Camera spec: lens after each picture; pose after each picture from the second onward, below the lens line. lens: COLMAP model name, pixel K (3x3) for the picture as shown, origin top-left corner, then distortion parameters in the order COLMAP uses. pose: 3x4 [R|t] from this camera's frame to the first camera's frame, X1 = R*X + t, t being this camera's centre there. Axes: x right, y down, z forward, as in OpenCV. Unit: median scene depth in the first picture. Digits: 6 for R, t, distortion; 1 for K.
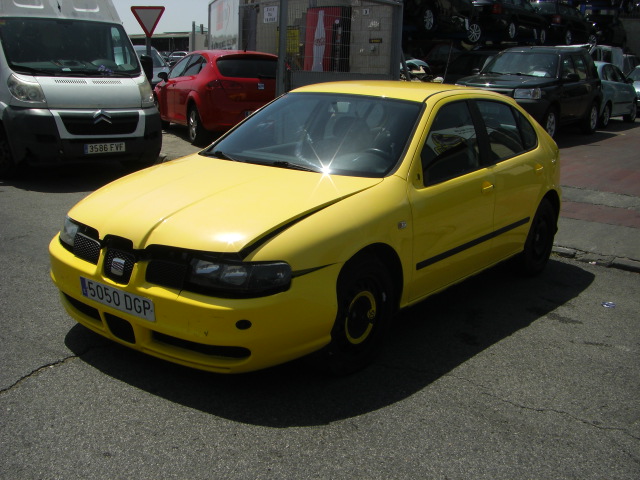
lens RADIAL K [[722.7, 0, 318.0], [0, 722.7, 228.5], [0, 0, 1]] dist [-0.198362, 0.168315]
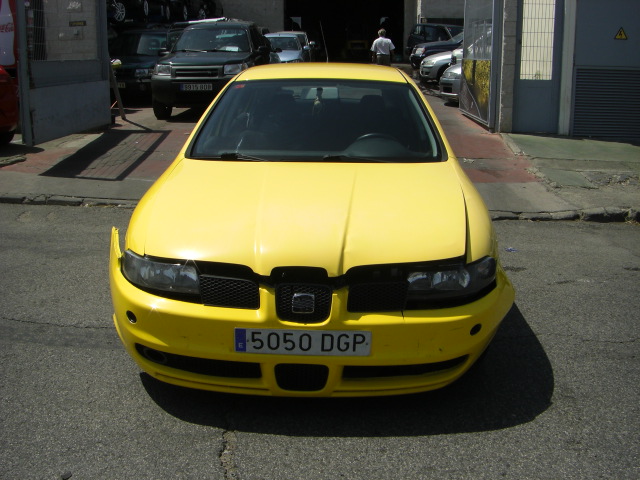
lens RADIAL K [[722.7, 0, 318.0], [0, 722.7, 228.5], [0, 0, 1]] dist [-0.198362, 0.168315]
pose [[0.826873, -0.166392, 0.537211, -0.679085], [0.149830, 0.985883, 0.074742, -0.087387], [-0.542063, 0.018688, 0.840130, 0.293916]]
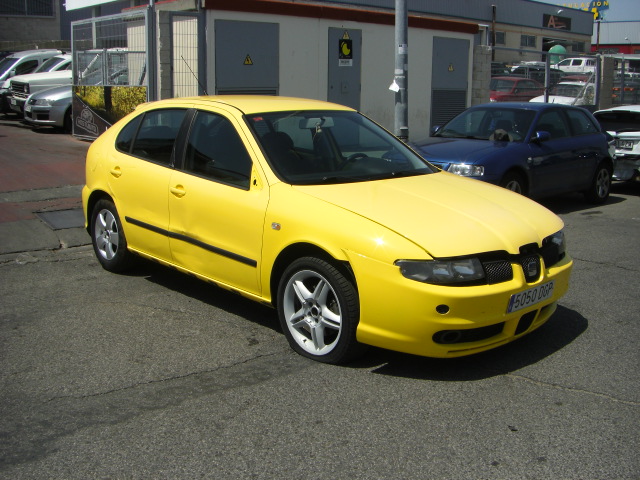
lens RADIAL K [[722.7, 0, 318.0], [0, 722.7, 228.5], [0, 0, 1]] dist [-0.198362, 0.168315]
pose [[0.197111, -0.235295, 0.951727, -1.419249], [0.210752, 0.958246, 0.193258, -0.304217], [-0.957461, 0.162485, 0.238470, 1.026230]]
